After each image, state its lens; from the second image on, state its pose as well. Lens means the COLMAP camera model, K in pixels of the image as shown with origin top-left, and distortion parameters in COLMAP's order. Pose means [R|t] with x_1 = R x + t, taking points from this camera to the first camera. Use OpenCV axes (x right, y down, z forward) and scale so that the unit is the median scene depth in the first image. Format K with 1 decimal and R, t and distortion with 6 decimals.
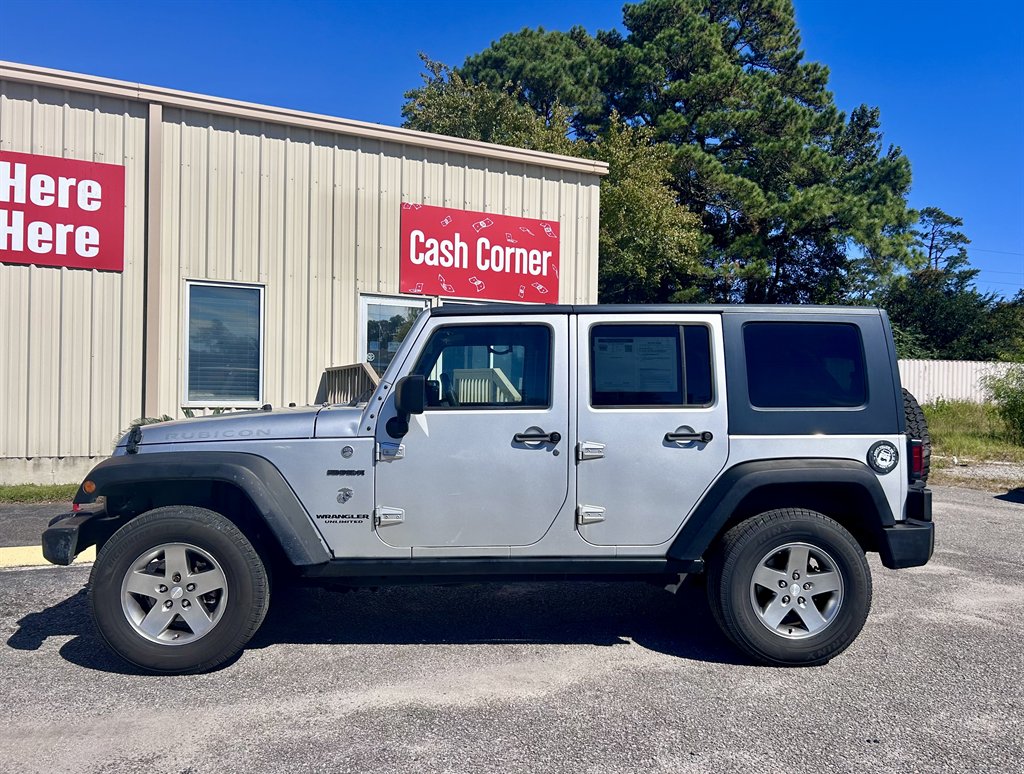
lens RADIAL K [[824.7, 0, 521.1], [0, 824.7, 393.3], [0, 0, 1]] dist [0.060870, -0.050721]
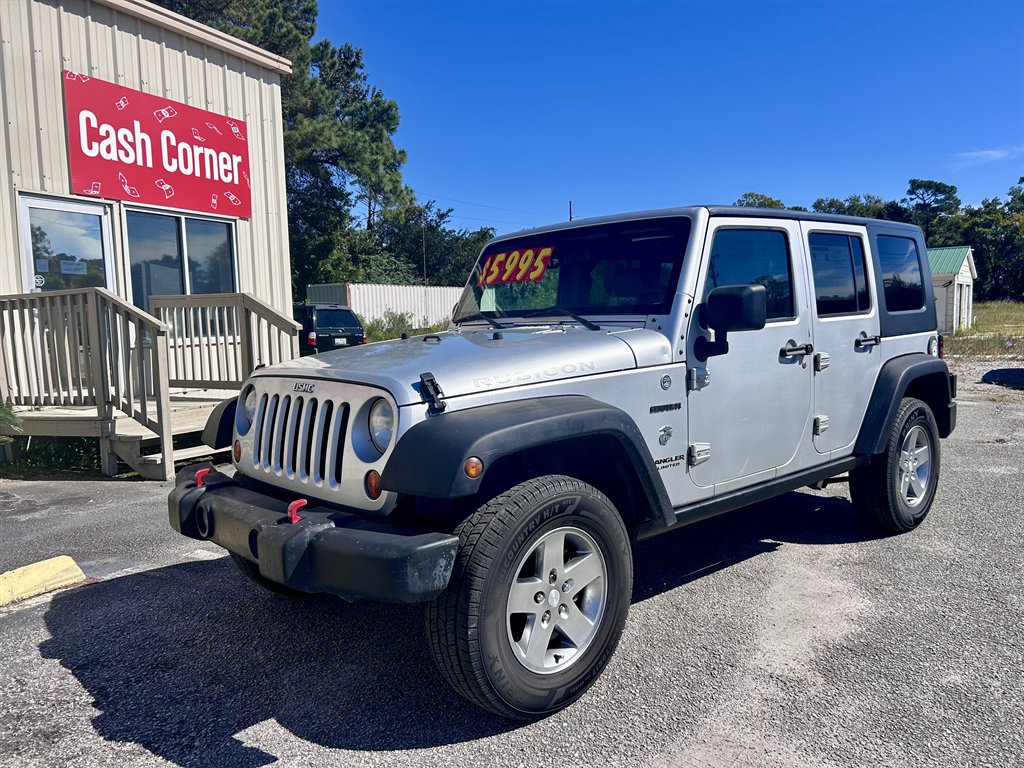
lens RADIAL K [[790.5, 0, 520.7], [0, 790.5, 389.5], [0, 0, 1]] dist [0.042471, -0.047132]
pose [[0.776915, -0.092219, 0.622815, -0.287688], [0.038846, 0.994351, 0.098775, -0.001462], [-0.628406, -0.052546, 0.776109, 0.173335]]
